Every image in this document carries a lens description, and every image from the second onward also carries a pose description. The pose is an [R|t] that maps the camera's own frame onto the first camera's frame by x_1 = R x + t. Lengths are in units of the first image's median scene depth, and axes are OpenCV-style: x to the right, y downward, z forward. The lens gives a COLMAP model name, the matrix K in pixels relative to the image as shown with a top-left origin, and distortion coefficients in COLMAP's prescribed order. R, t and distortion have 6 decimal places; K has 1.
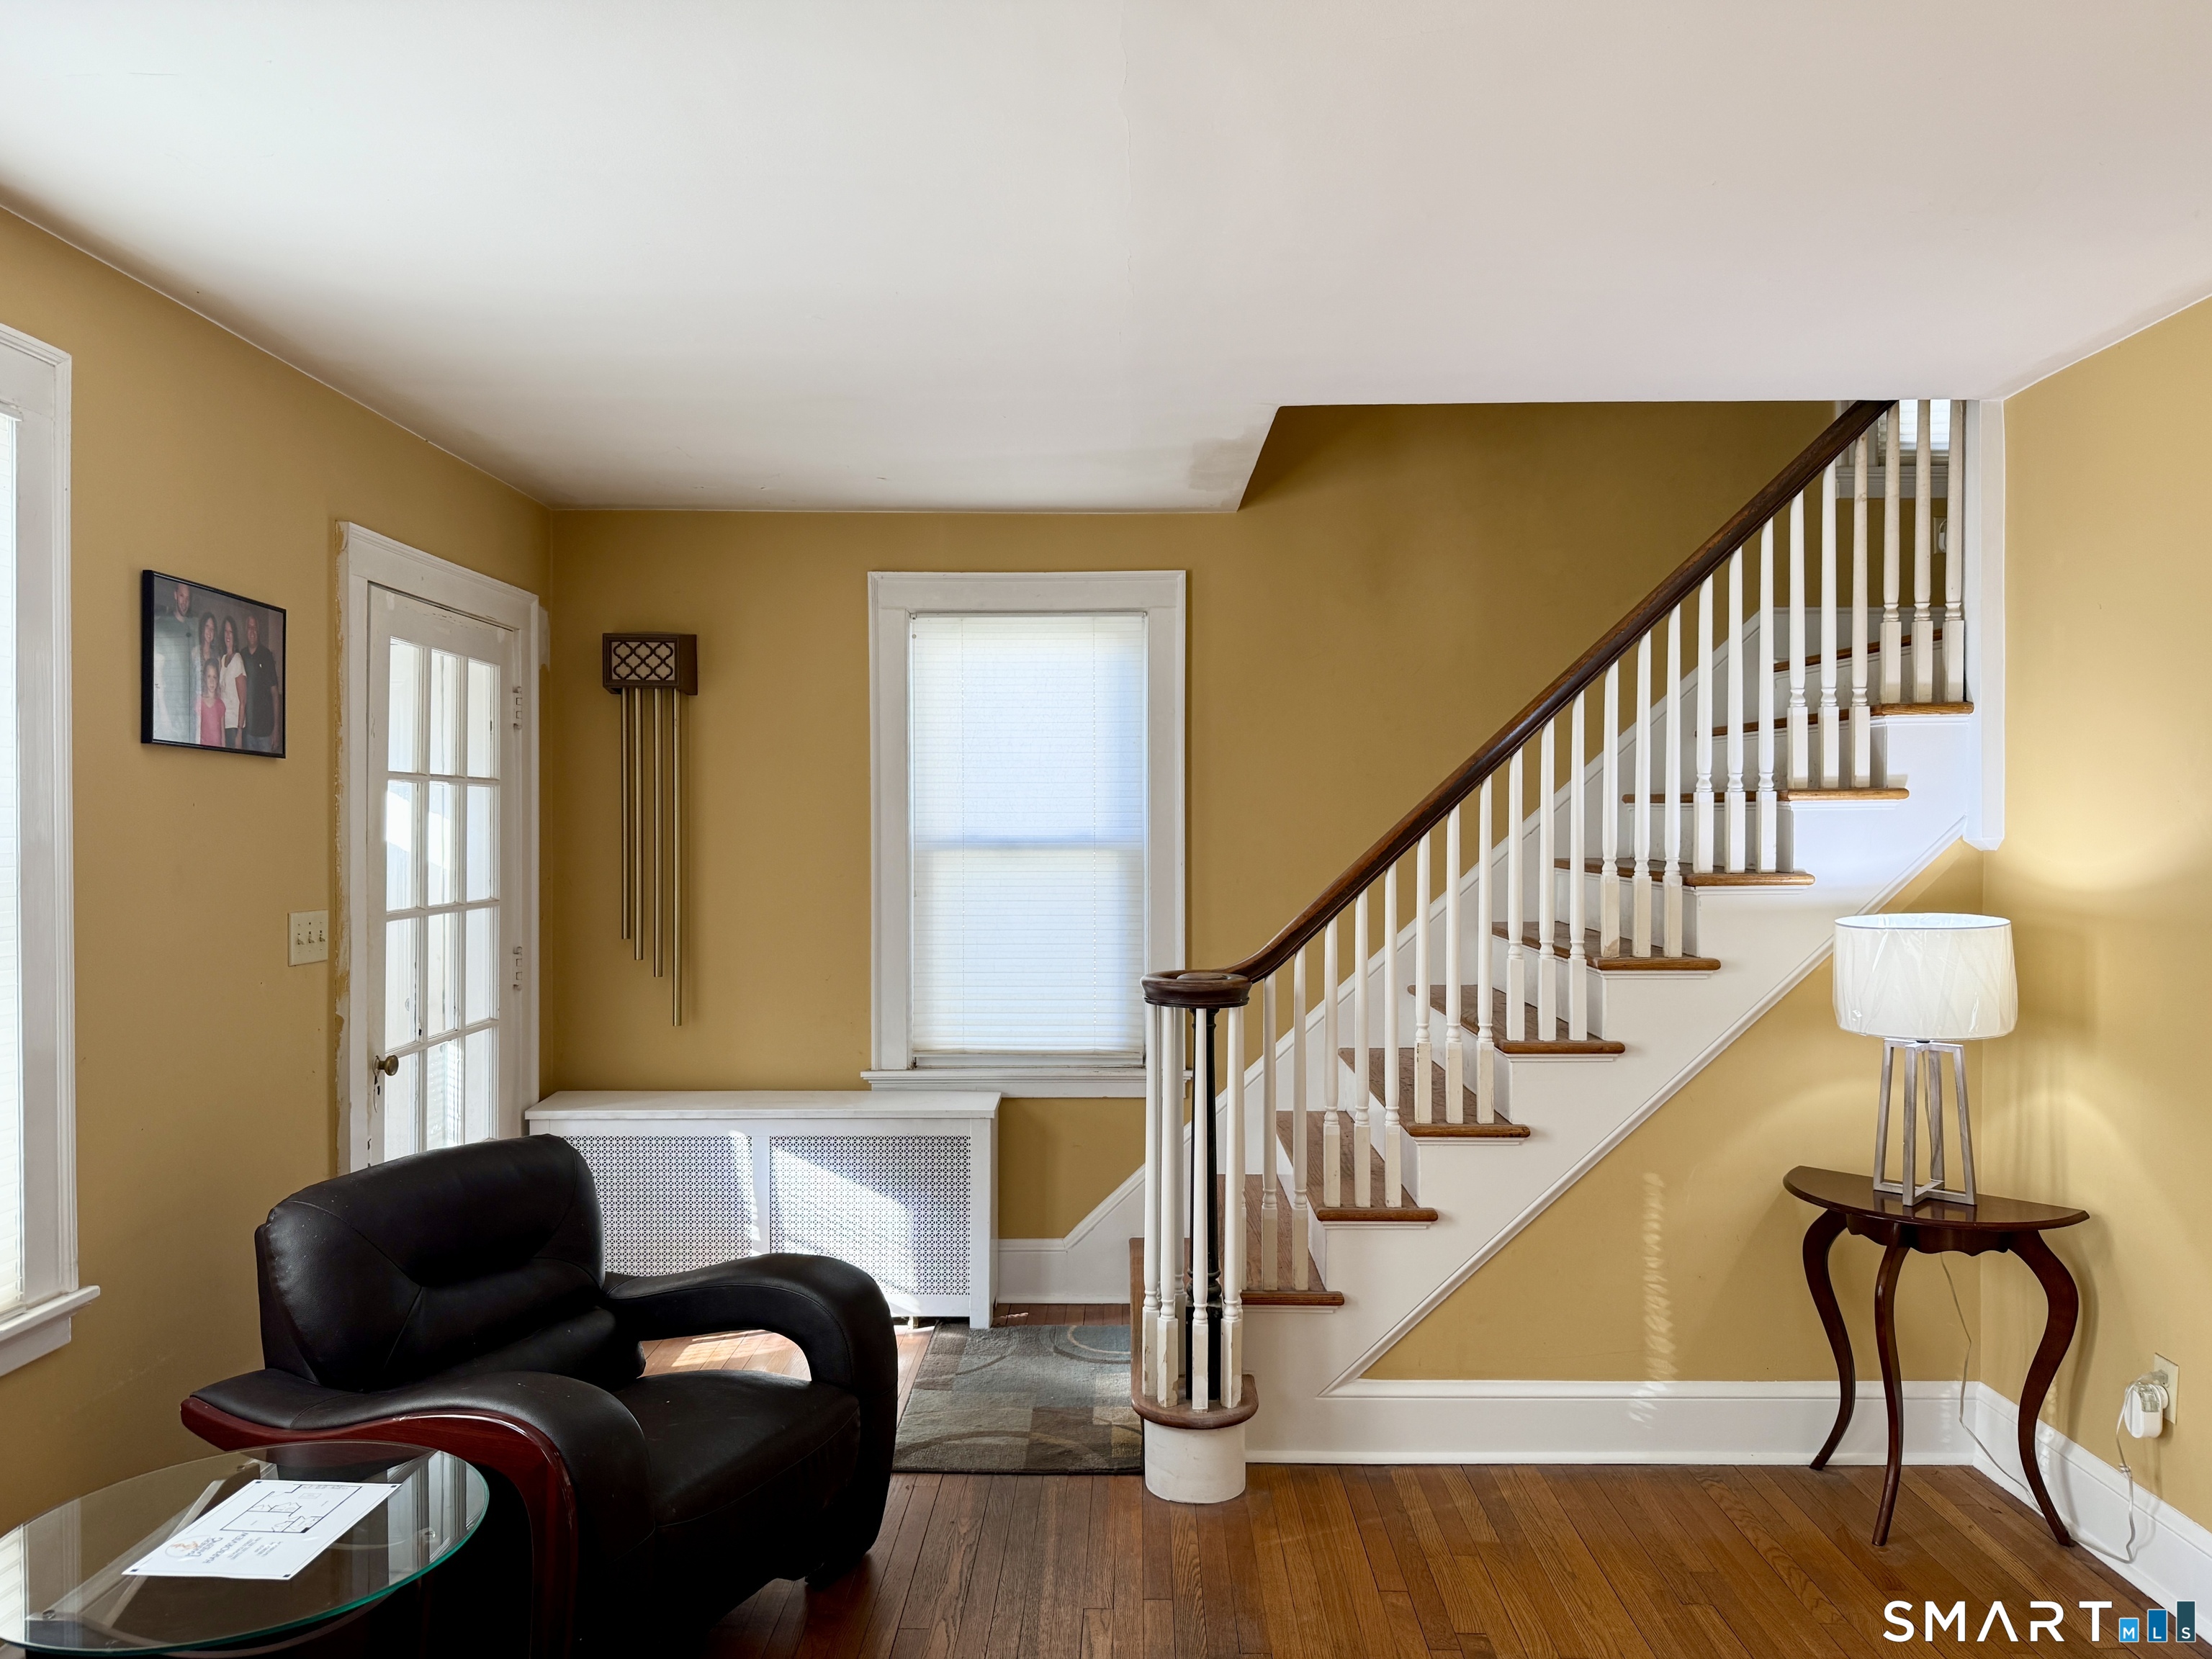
lens RADIAL K [[1581.4, 0, 1109.2], [0, 1581.4, 832.8], [0, 0, 1]] dist [0.035534, -0.027838]
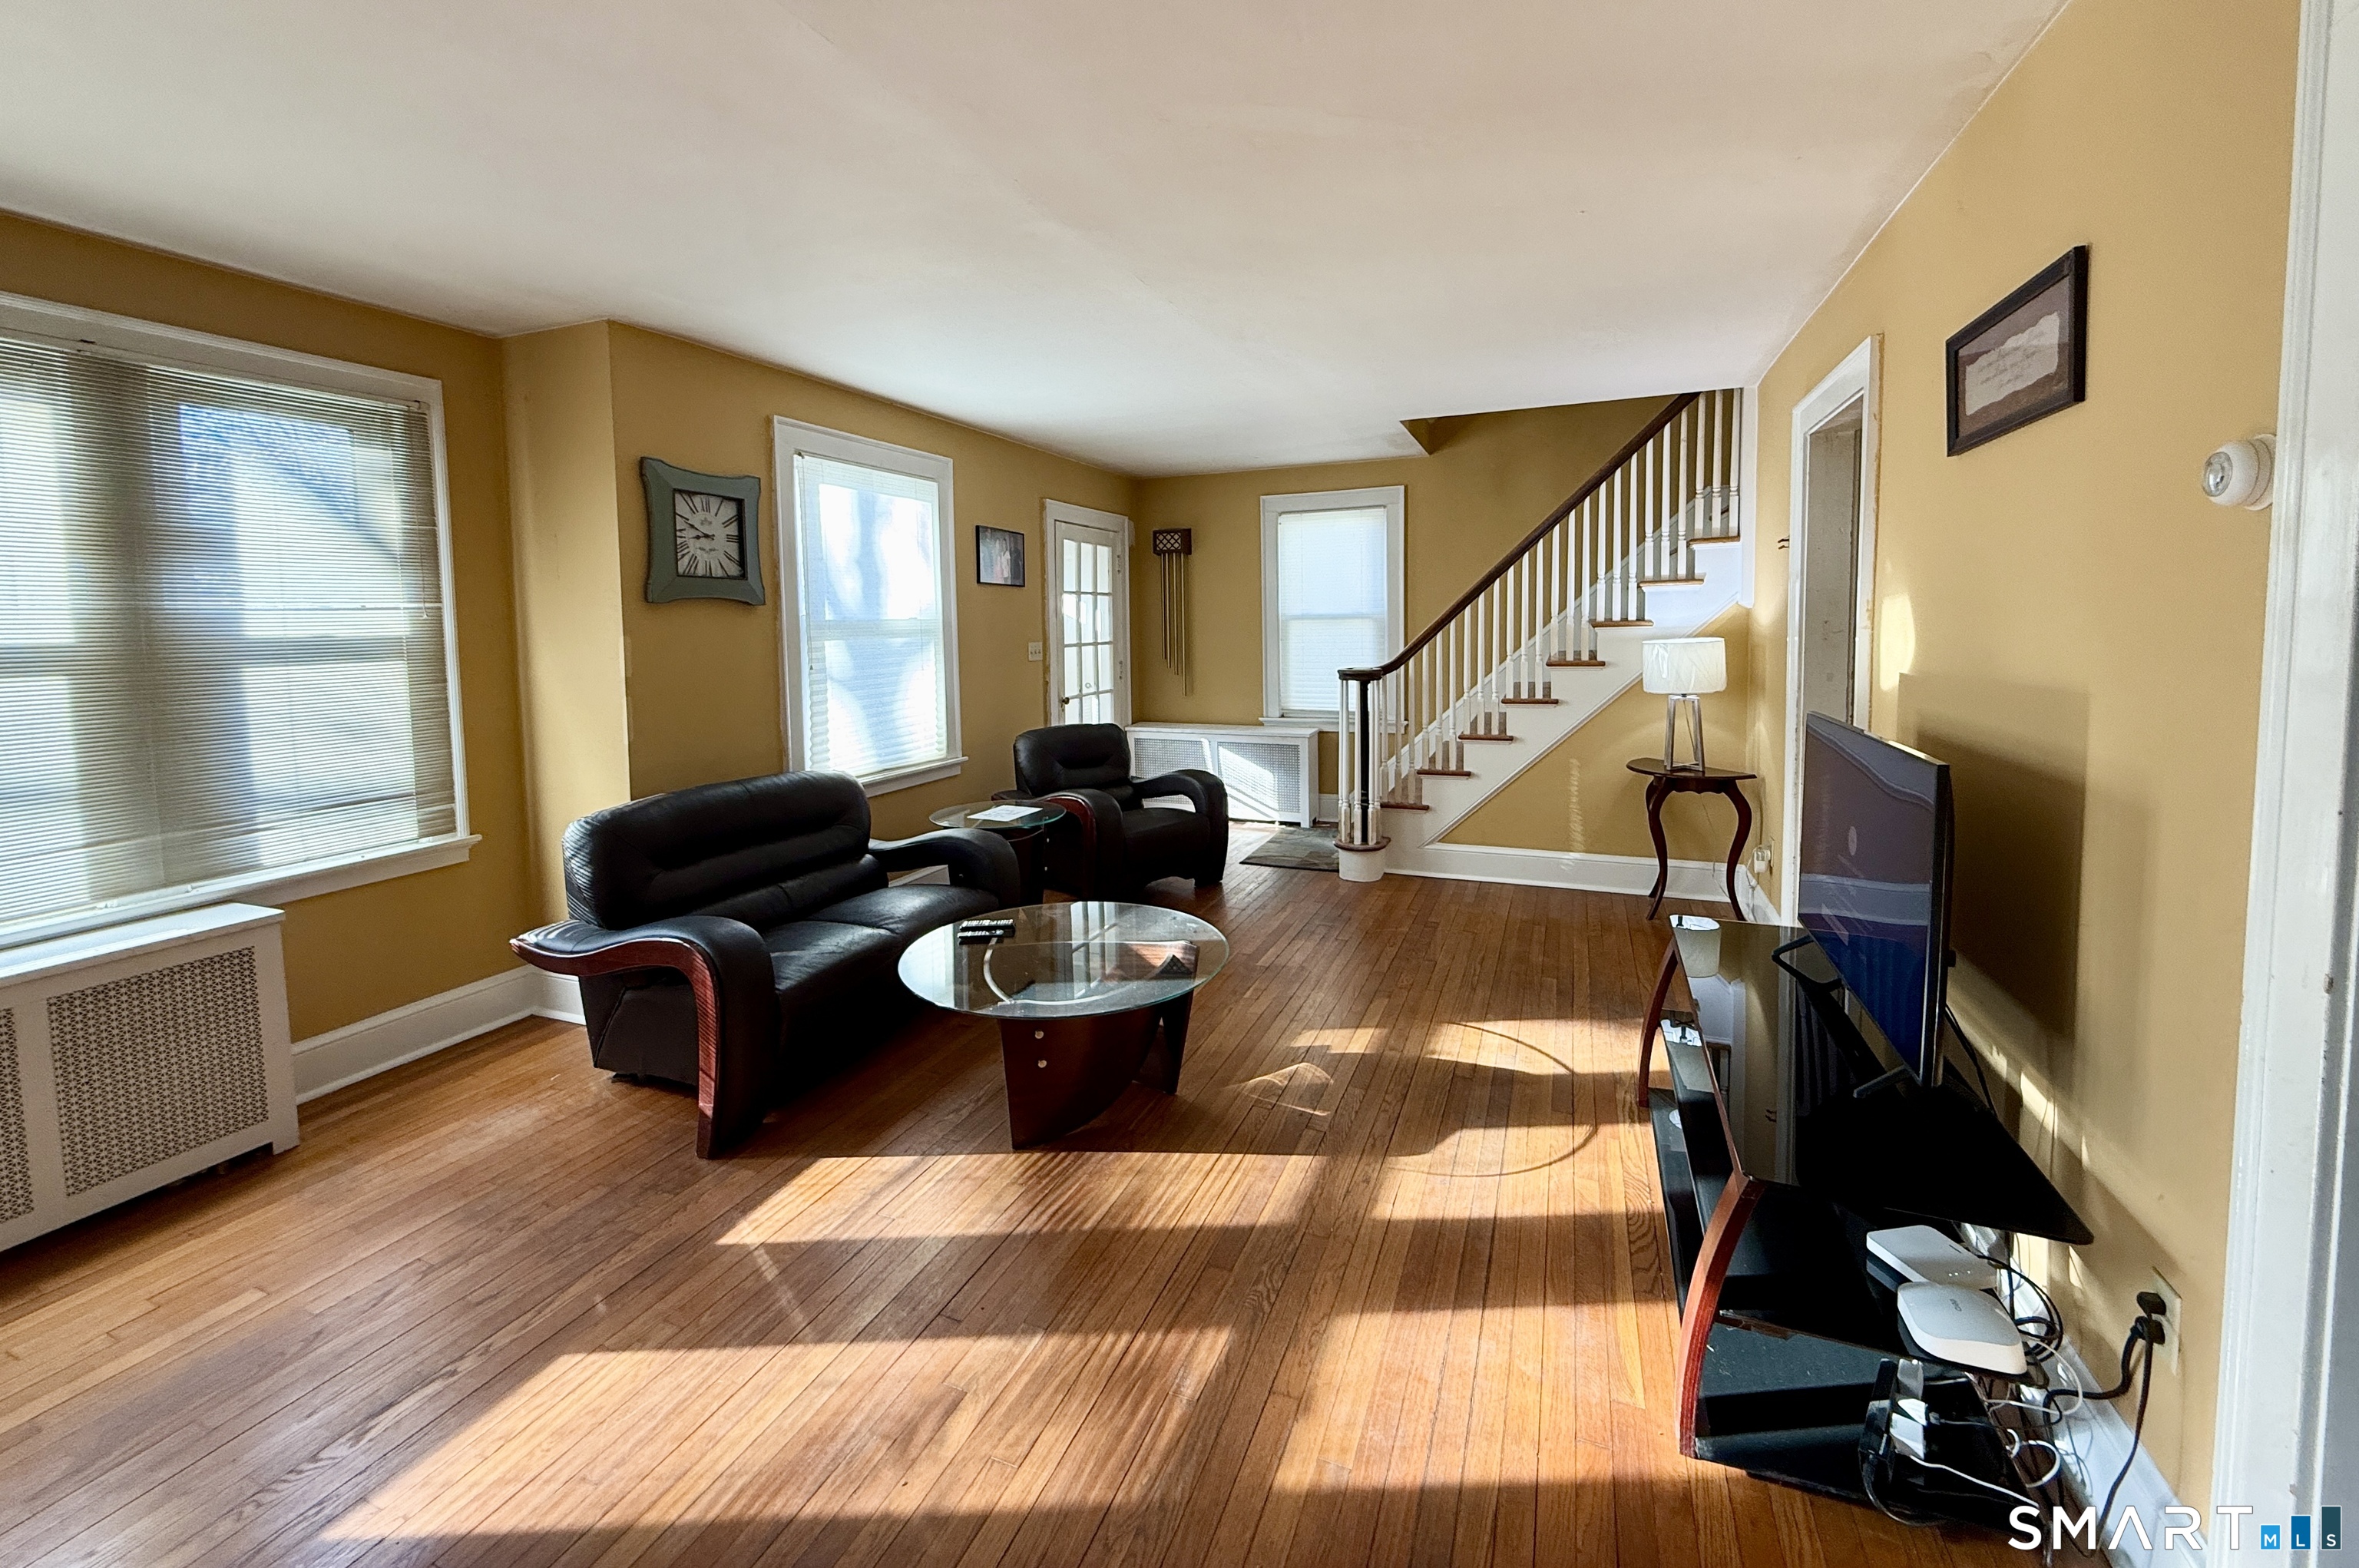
lens RADIAL K [[941.4, 0, 1173.3], [0, 941.4, 683.8], [0, 0, 1]] dist [-0.000237, -0.000096]
pose [[0.926533, 0.010535, -0.376067, 0.317166], [0.013210, 0.998080, 0.060506, 0.024469], [0.375982, -0.061028, 0.924615, -0.403002]]
